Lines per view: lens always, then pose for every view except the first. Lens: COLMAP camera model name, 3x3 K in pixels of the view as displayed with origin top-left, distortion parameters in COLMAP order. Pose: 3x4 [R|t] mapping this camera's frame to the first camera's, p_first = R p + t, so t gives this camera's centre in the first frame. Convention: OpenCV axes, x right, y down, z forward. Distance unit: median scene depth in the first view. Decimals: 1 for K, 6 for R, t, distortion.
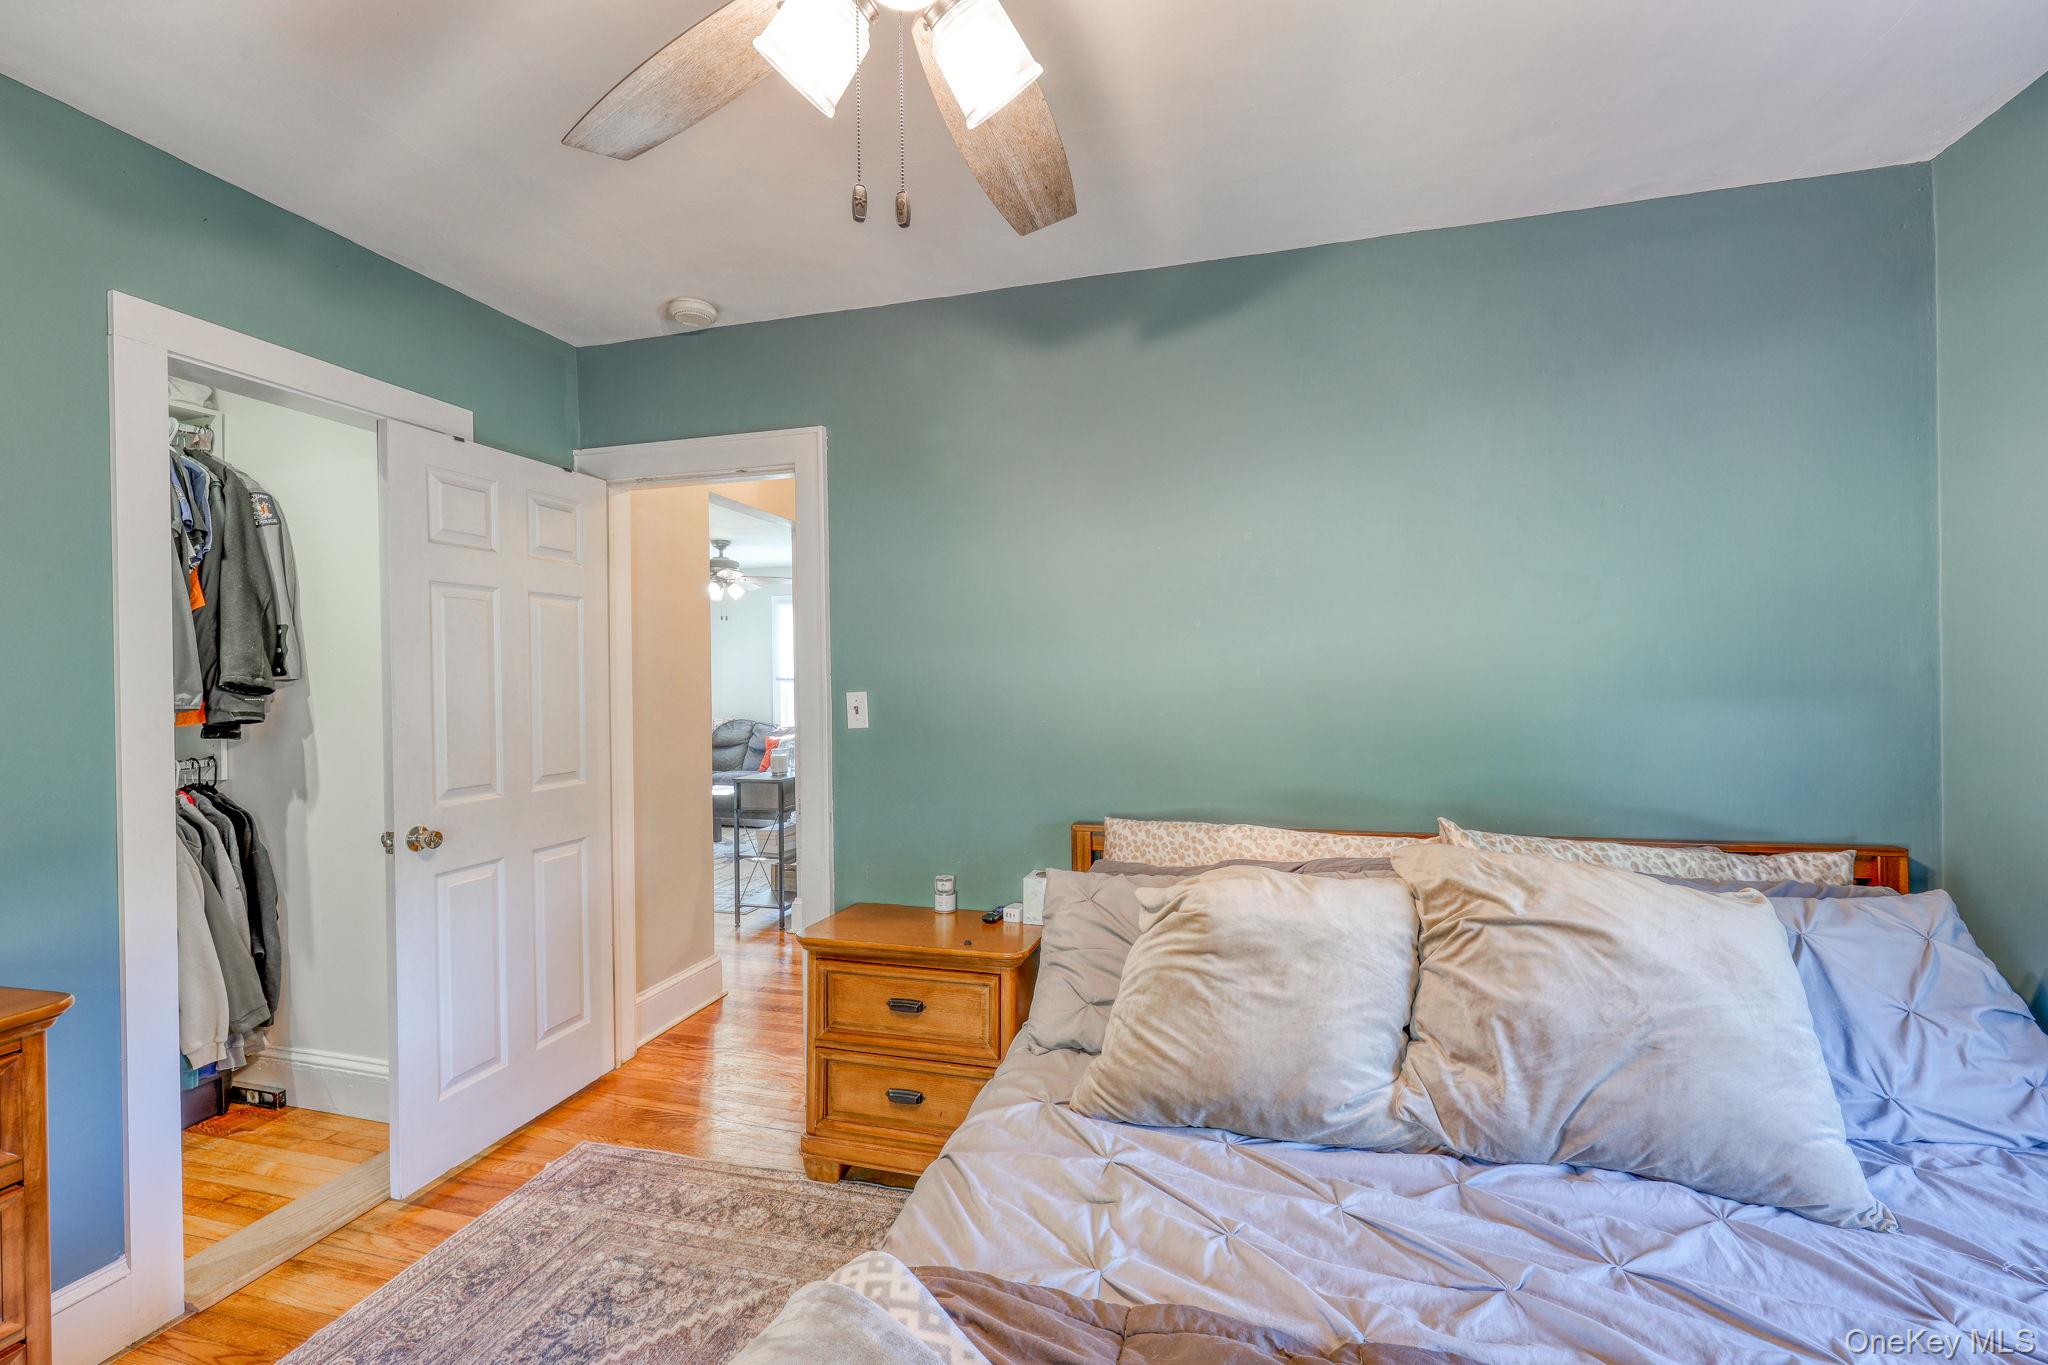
lens RADIAL K [[858.1, 0, 1023.0], [0, 858.1, 678.3], [0, 0, 1]] dist [-0.004652, -0.000046]
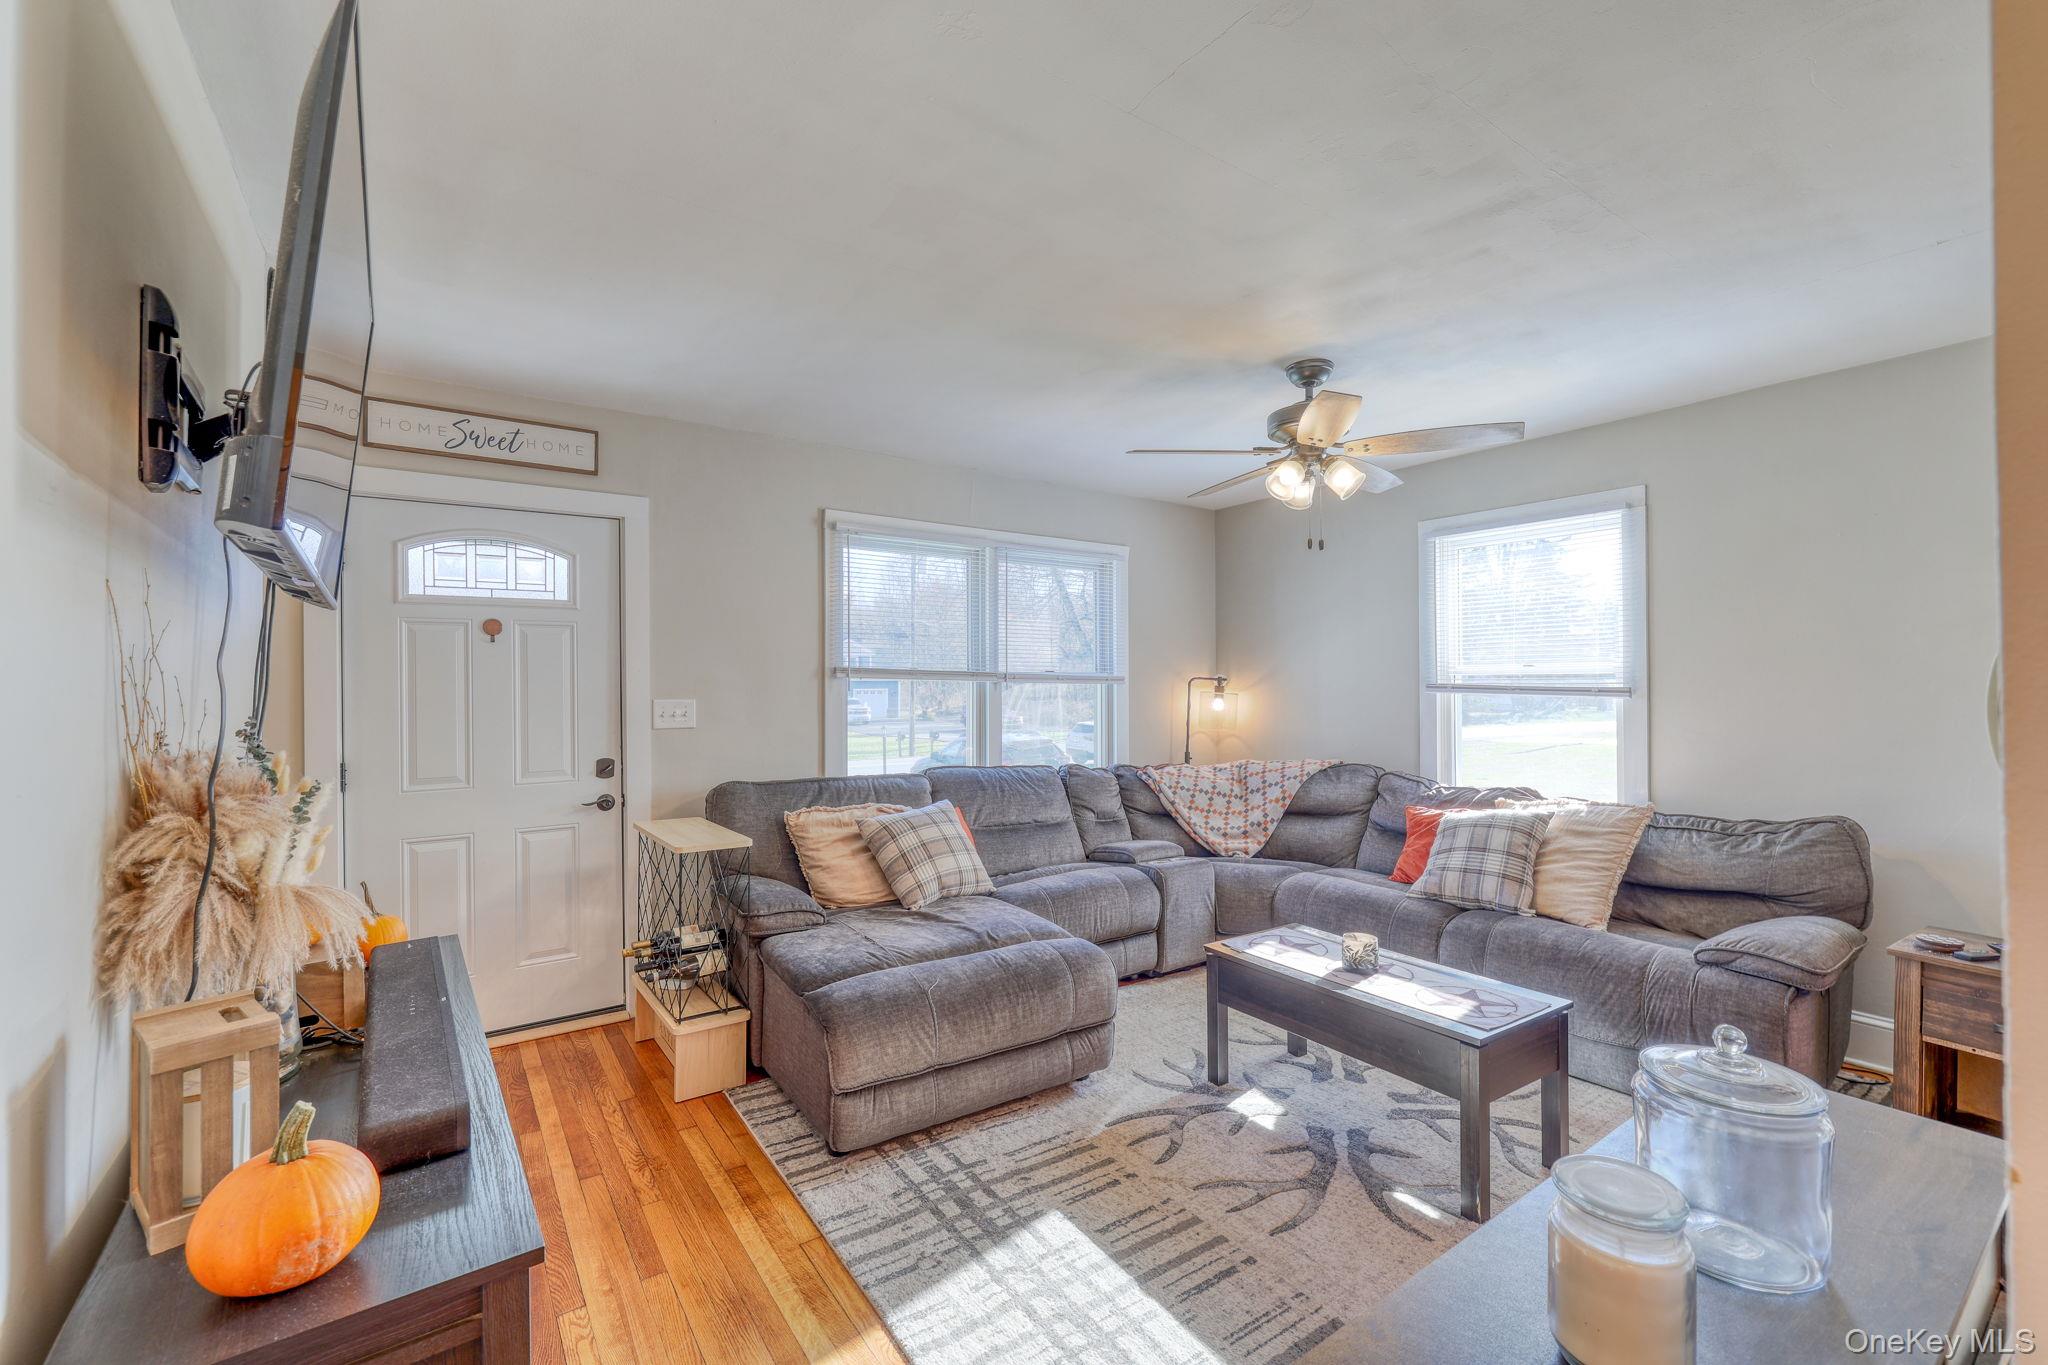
lens RADIAL K [[858.1, 0, 1023.8], [0, 858.1, 681.9], [0, 0, 1]] dist [-0.004652, -0.000046]
pose [[0.771249, 0.001517, -0.636532, -0.159135], [-0.008914, 0.999925, -0.008417, 0.004927], [0.636471, 0.012165, 0.771205, 0.489731]]
